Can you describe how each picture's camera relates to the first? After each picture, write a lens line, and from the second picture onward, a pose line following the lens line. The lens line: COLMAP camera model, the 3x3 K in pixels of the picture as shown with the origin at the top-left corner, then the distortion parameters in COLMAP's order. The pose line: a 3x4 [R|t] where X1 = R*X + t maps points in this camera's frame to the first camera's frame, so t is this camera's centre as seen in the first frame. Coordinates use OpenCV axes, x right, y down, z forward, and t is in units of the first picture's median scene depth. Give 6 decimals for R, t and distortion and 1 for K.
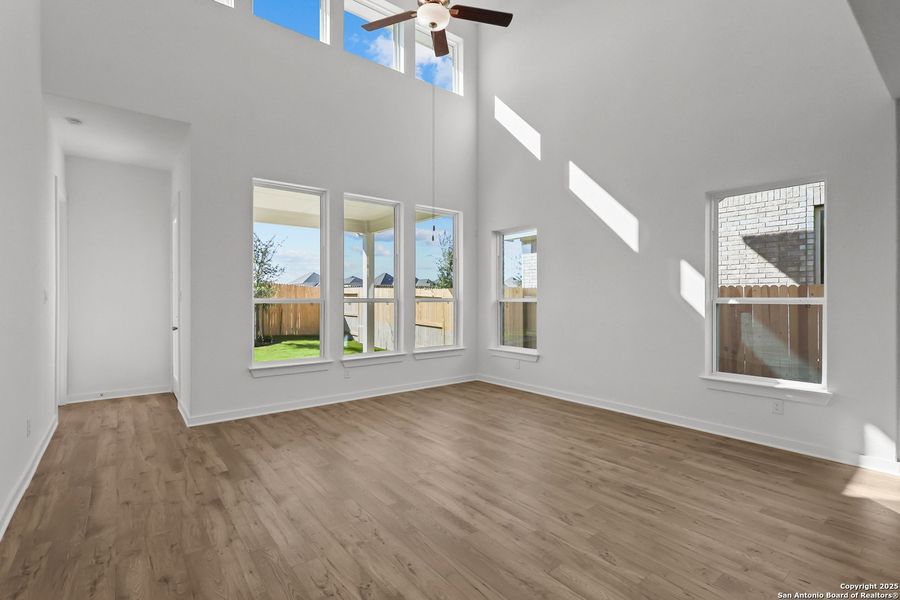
lens RADIAL K [[416.1, 0, 444.7], [0, 416.1, 297.7], [0, 0, 1]] dist [-0.003415, -0.000400]
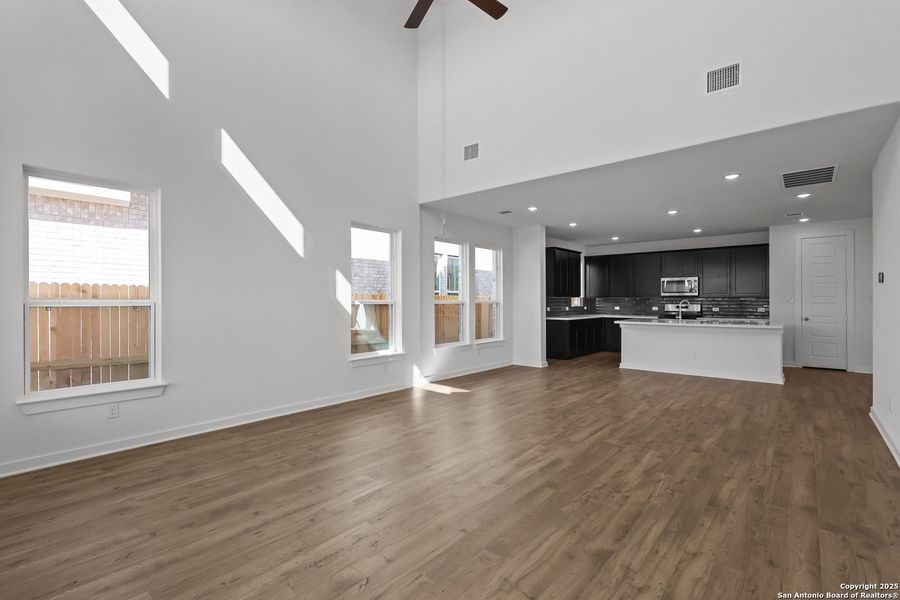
lens RADIAL K [[416.1, 0, 444.7], [0, 416.1, 297.7], [0, 0, 1]] dist [-0.003415, -0.000400]
pose [[-0.187726, 0.007297, 0.982194, -0.867860], [-0.000079, 0.999972, -0.007444, 0.003636], [-0.982221, -0.001475, -0.187720, 1.123033]]
